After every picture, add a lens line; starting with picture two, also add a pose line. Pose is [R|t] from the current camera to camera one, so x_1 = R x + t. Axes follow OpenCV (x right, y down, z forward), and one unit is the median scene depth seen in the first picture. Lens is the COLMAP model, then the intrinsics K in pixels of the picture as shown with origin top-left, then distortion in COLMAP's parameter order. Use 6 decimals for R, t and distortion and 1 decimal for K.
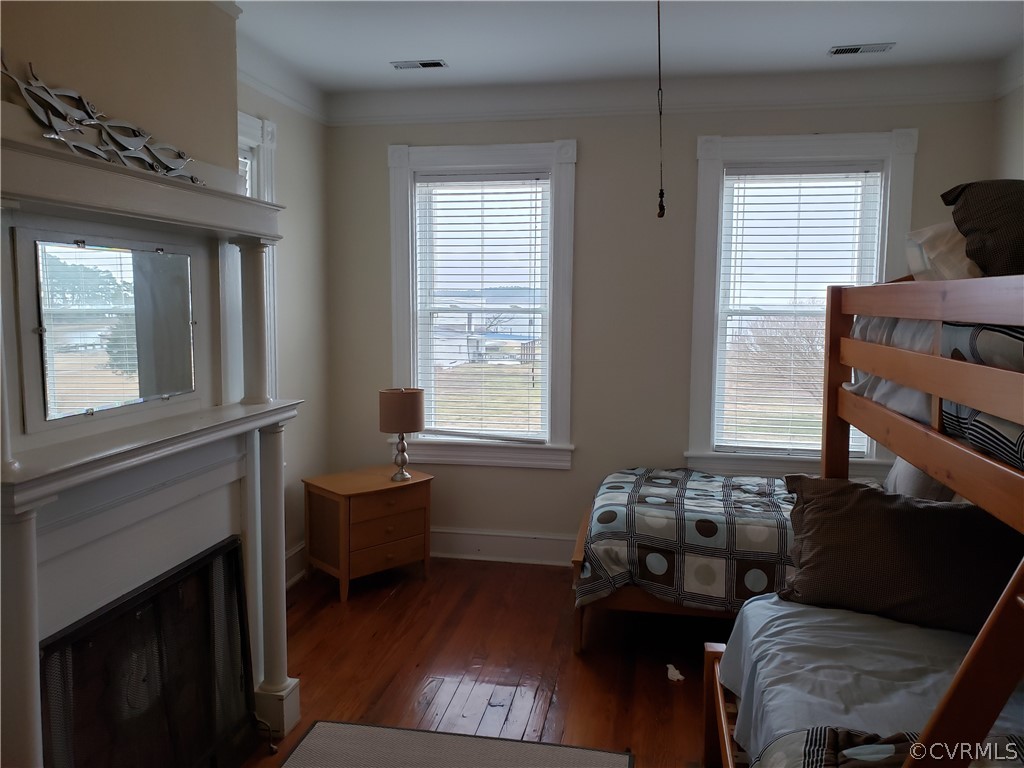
lens RADIAL K [[773.3, 0, 514.8], [0, 773.3, 374.1], [0, 0, 1]] dist [0.039552, -0.029590]
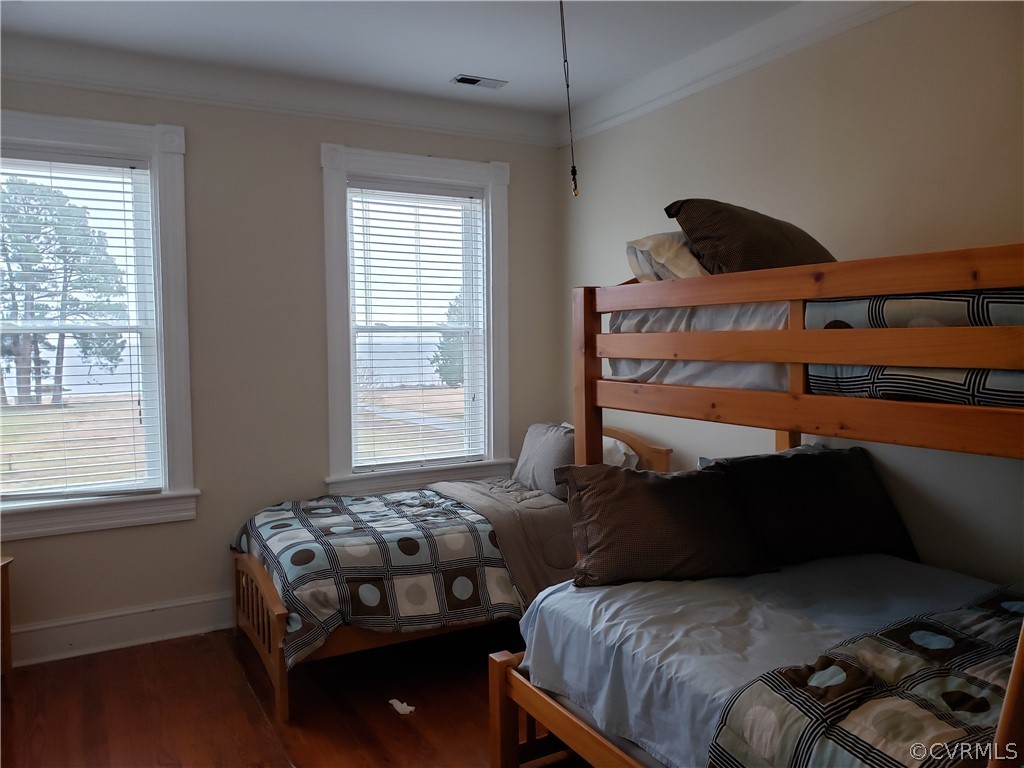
lens RADIAL K [[773.3, 0, 514.7], [0, 773.3, 384.9], [0, 0, 1]] dist [0.039552, -0.029590]
pose [[0.780709, -0.059695, 0.622036, -0.236777], [0.078898, 0.996877, -0.003357, 0.012985], [-0.619893, 0.051698, 0.782981, 0.158313]]
